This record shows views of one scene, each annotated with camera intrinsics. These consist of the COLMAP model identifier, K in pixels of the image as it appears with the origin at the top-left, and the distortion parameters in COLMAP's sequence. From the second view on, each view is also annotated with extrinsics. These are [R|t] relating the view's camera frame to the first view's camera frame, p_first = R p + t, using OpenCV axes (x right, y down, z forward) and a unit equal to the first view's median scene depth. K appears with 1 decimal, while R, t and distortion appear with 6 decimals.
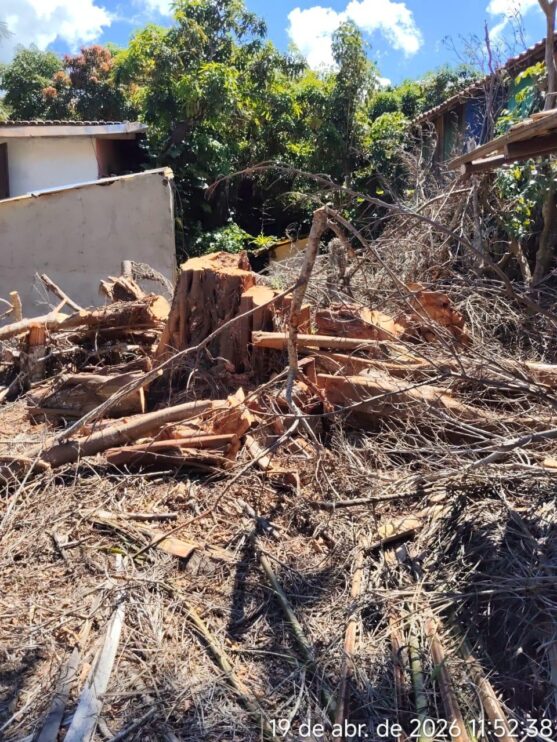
lens RADIAL K [[620.7, 0, 275.9], [0, 620.7, 371.2], [0, 0, 1]] dist [0.052997, -0.149340]
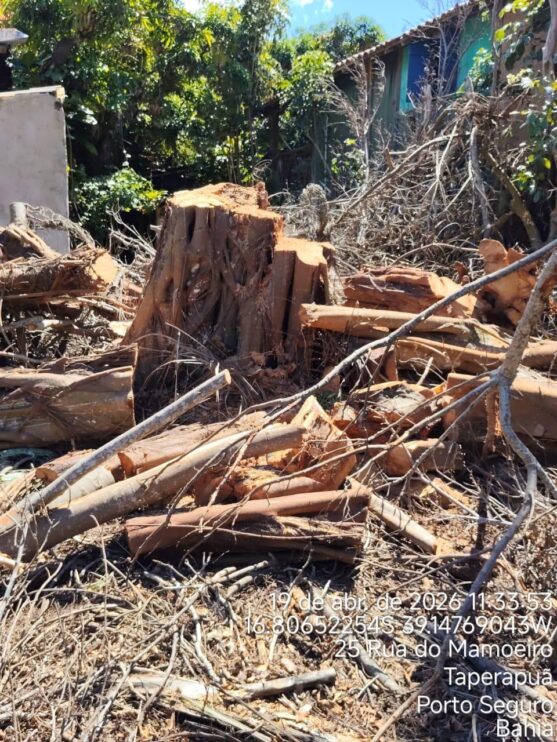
lens RADIAL K [[620.7, 0, 275.9], [0, 620.7, 371.2], [0, 0, 1]] dist [0.052997, -0.149340]
pose [[0.970740, -0.014507, 0.239693, -0.205767], [0.002616, 0.998753, 0.049854, -0.024256], [-0.240118, -0.047769, 0.969568, 0.340631]]
